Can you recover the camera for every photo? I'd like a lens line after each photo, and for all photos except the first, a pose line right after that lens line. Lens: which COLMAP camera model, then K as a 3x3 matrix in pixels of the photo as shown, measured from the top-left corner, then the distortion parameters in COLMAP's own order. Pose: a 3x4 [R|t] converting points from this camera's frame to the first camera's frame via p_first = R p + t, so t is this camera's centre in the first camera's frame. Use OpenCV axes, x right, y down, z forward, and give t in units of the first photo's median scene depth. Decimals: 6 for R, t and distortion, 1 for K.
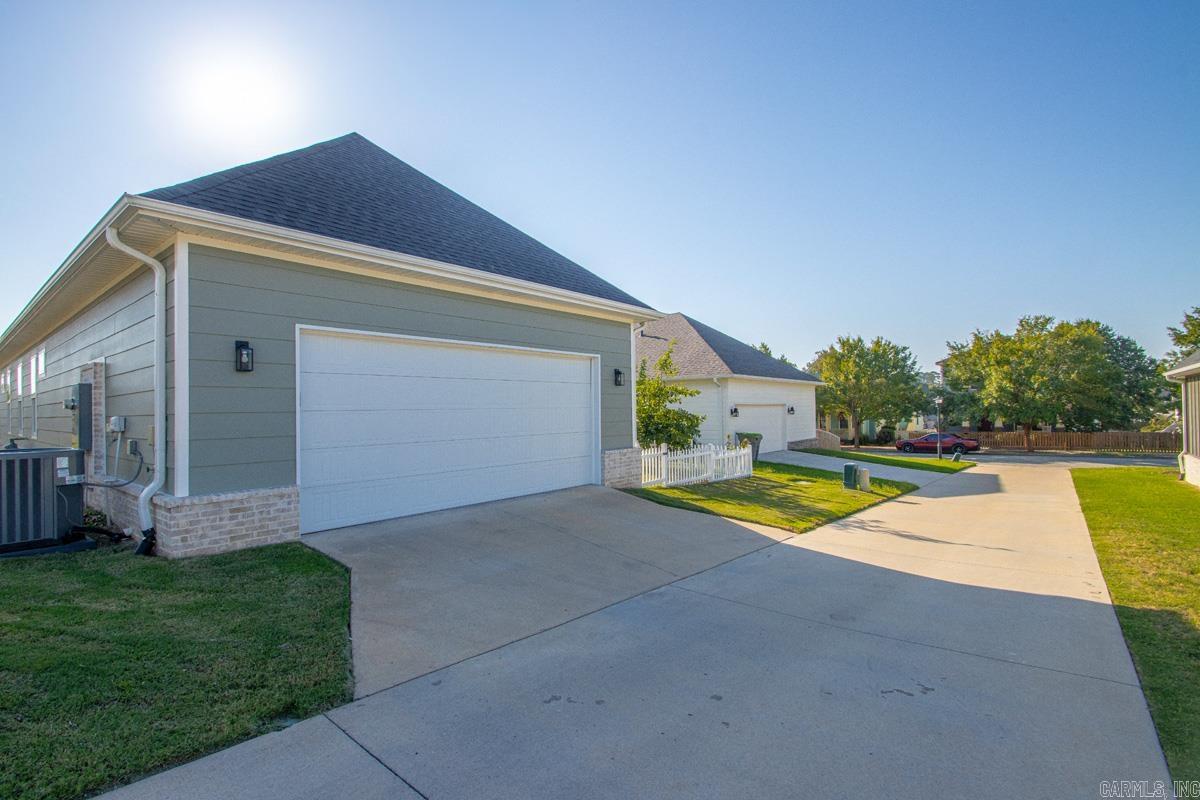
lens RADIAL K [[563.4, 0, 587.0], [0, 563.4, 405.5], [0, 0, 1]] dist [0.022366, -0.020949]
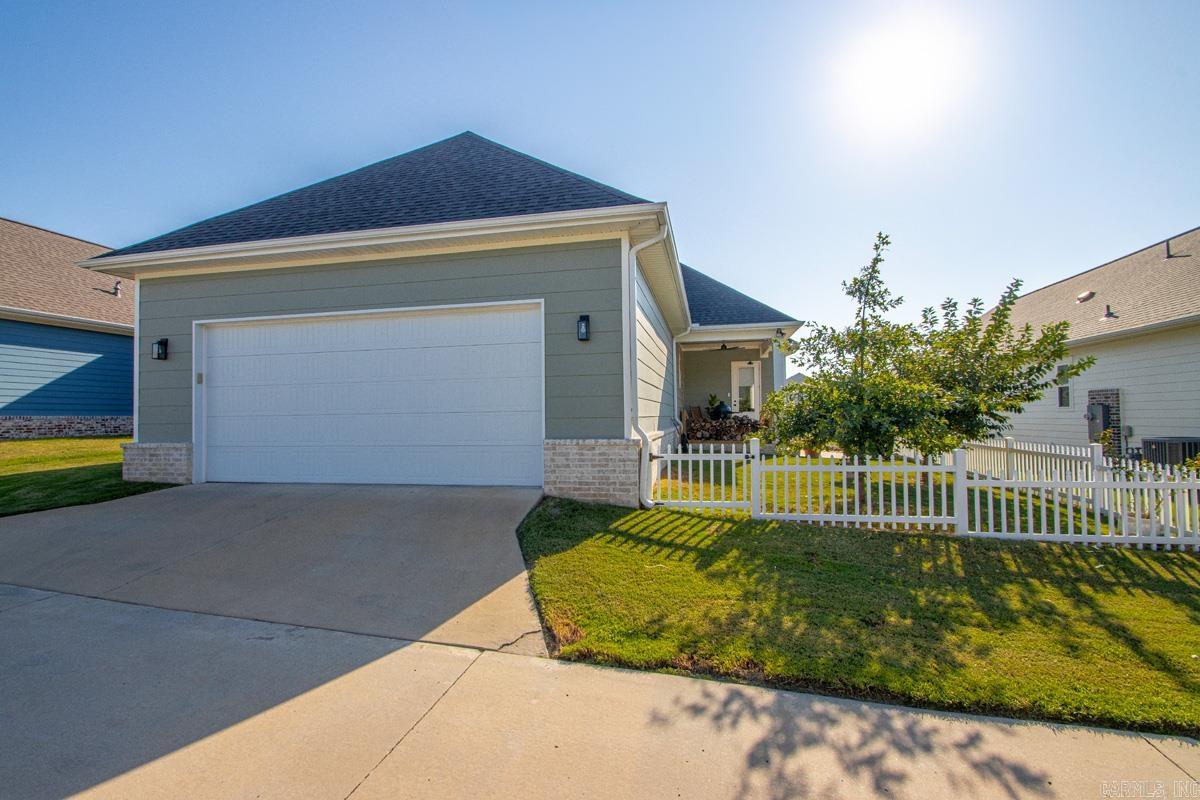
lens RADIAL K [[548.5, 0, 581.9], [0, 548.5, 391.3], [0, 0, 1]] dist [0.001838, -0.000556]
pose [[0.465207, -0.023566, -0.884888, 0.458482], [0.015632, 0.999708, -0.018406, 0.025807], [0.885064, -0.005270, 0.465440, 0.529292]]
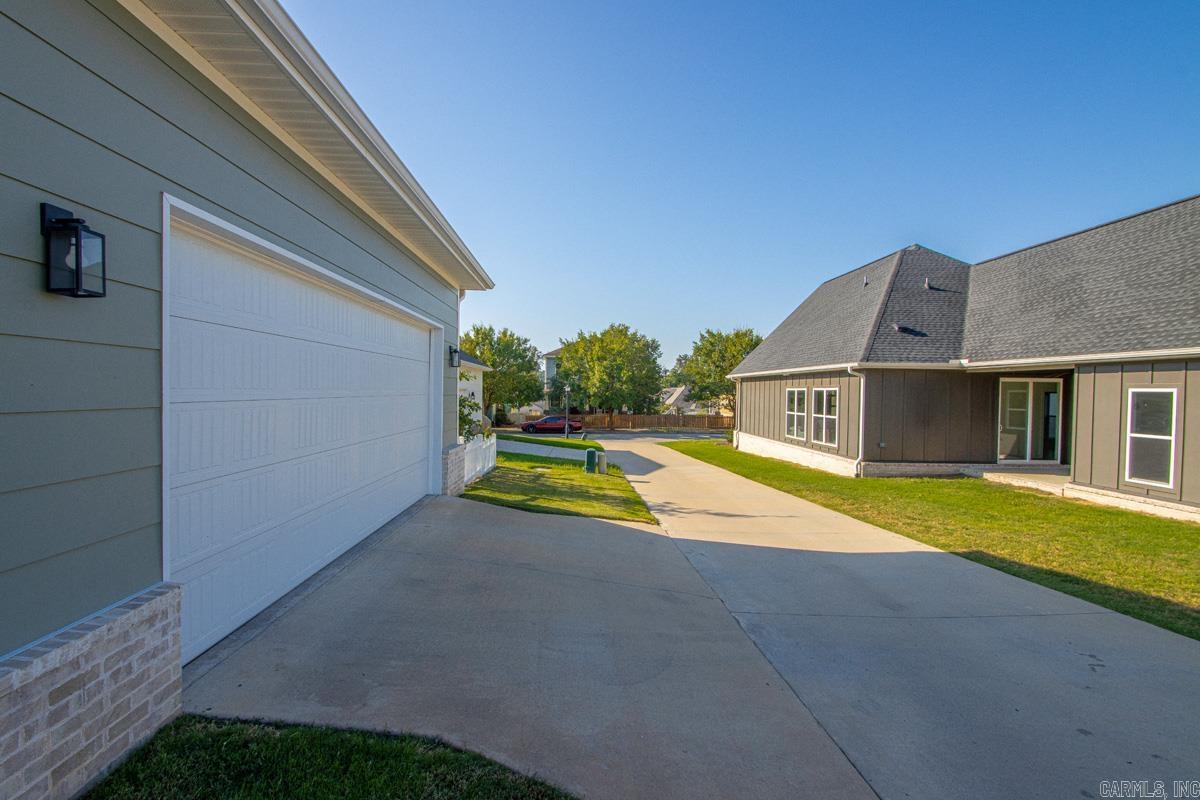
lens RADIAL K [[563.4, 0, 587.0], [0, 563.4, 405.5], [0, 0, 1]] dist [0.022366, -0.020949]
pose [[0.750254, 0.006017, 0.661122, -0.243375], [-0.028271, 0.999336, 0.022987, -0.003614], [-0.660545, -0.035937, 0.749926, 0.212792]]
